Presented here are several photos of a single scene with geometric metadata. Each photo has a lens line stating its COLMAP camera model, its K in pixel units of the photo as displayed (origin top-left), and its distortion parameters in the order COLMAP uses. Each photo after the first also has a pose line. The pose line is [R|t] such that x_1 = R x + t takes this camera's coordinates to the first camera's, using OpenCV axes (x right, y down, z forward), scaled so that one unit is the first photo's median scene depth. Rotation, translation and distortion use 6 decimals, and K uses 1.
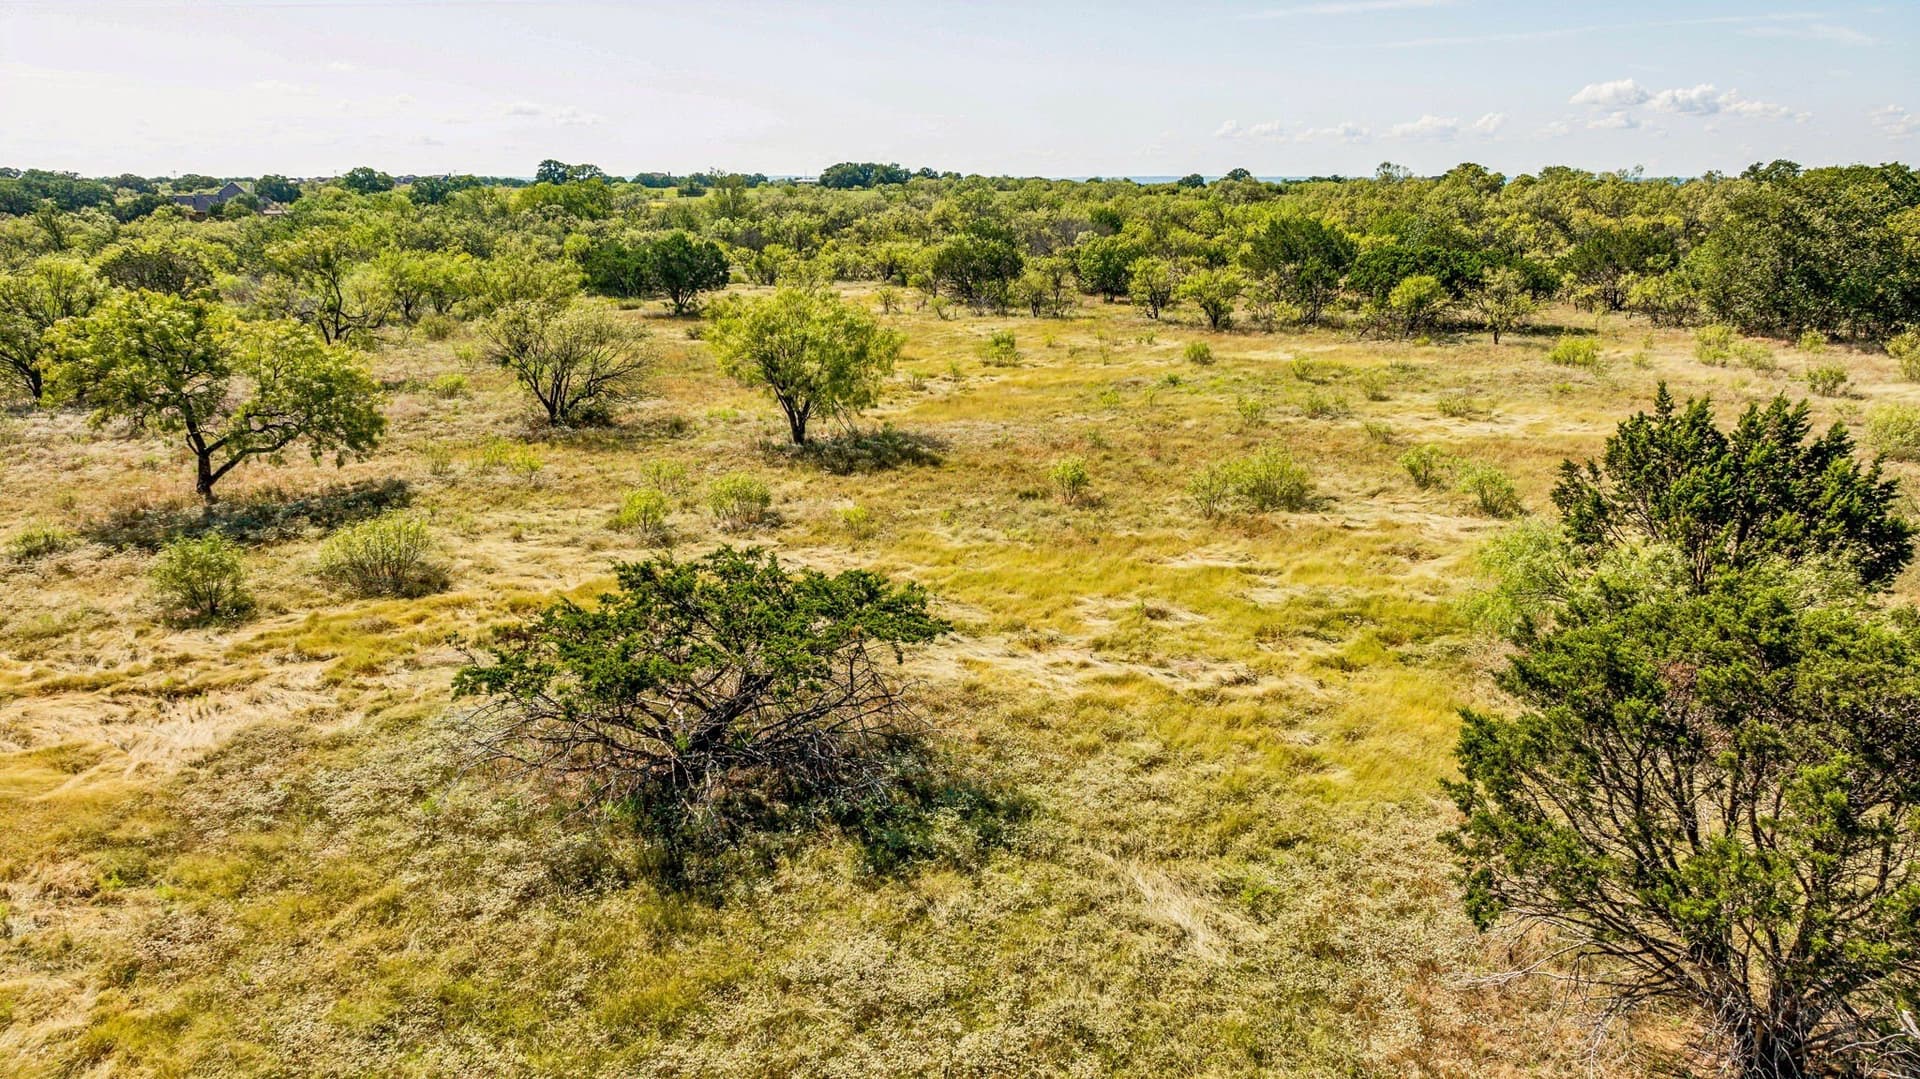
lens RADIAL K [[1367.4, 0, 967.1], [0, 1367.4, 539.2], [0, 0, 1]] dist [-0.027957, 0.018278]
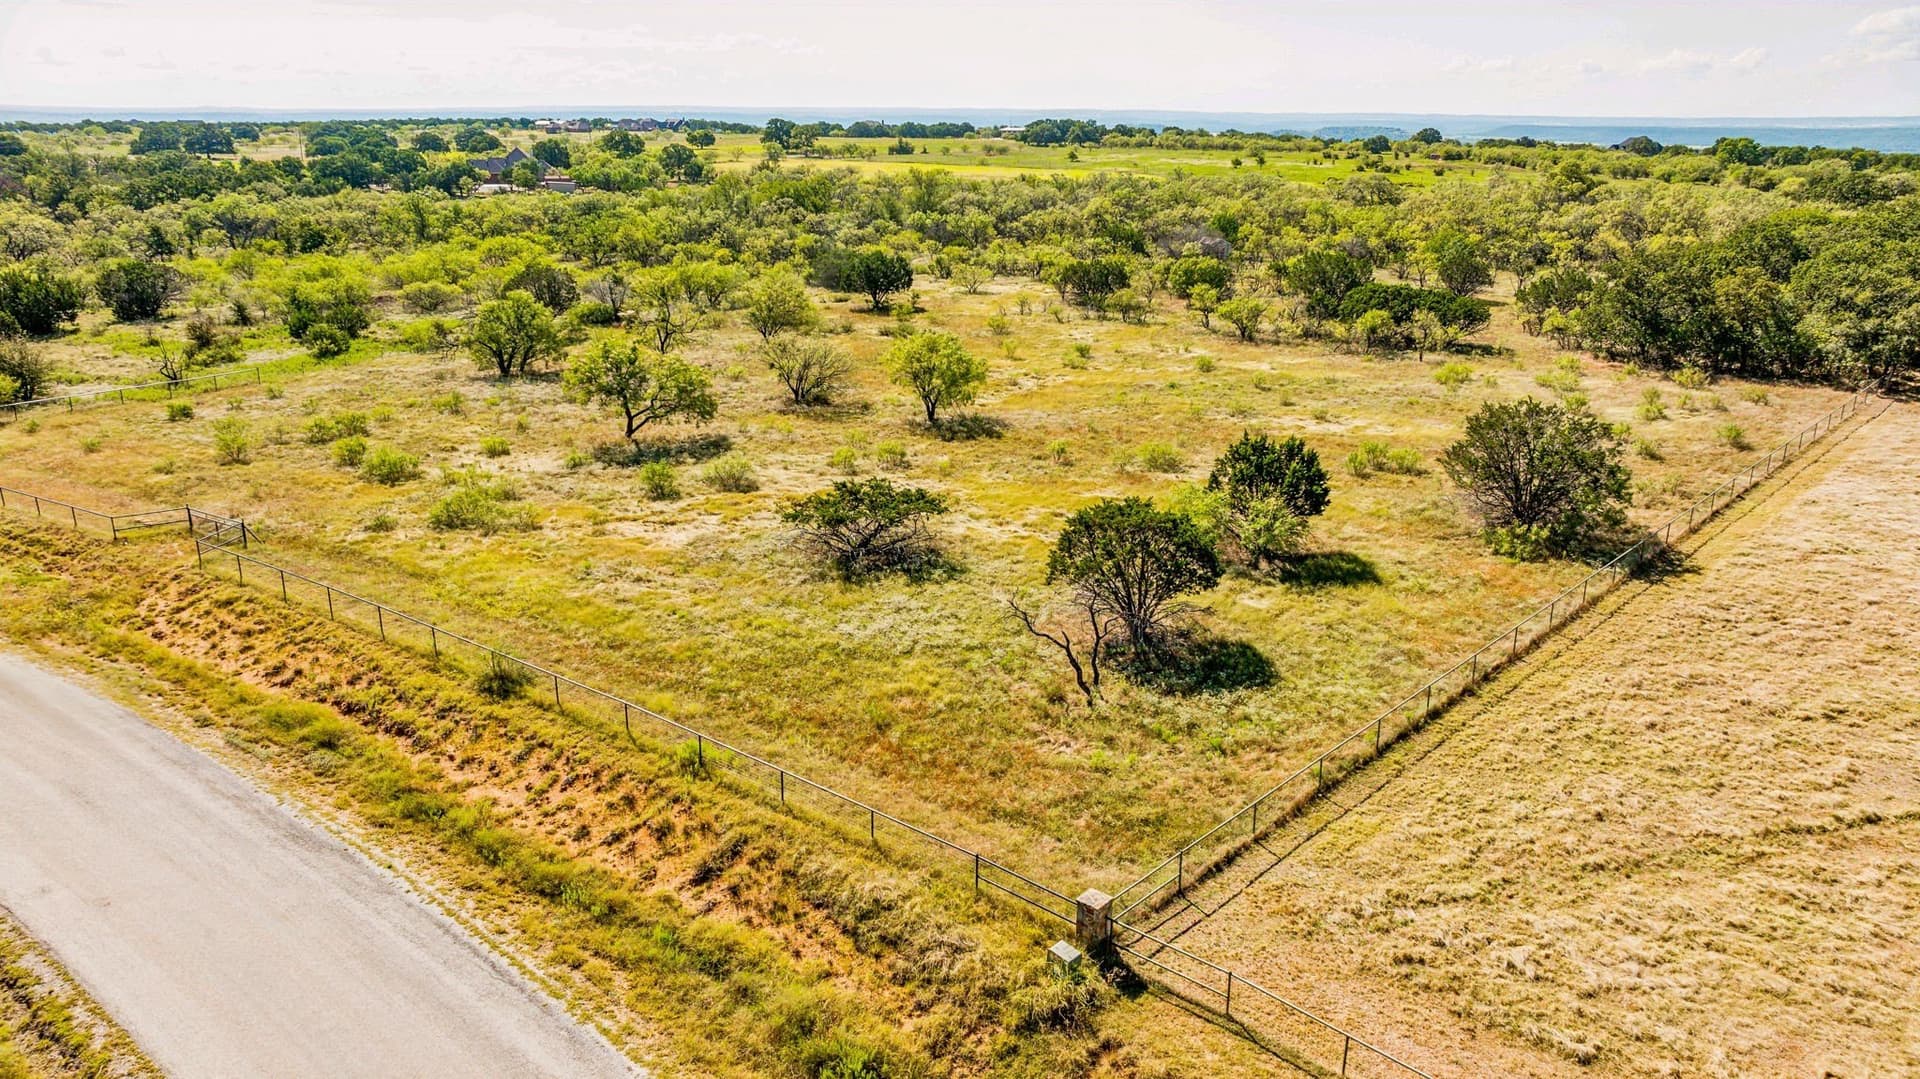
lens RADIAL K [[1367.4, 0, 956.4], [0, 1367.4, 539.0], [0, 0, 1]] dist [-0.027957, 0.018278]
pose [[0.987487, 0.052961, -0.148543, 0.184964], [-0.045790, 0.997634, 0.051289, -0.008841], [0.150907, -0.043846, 0.987575, -0.775942]]
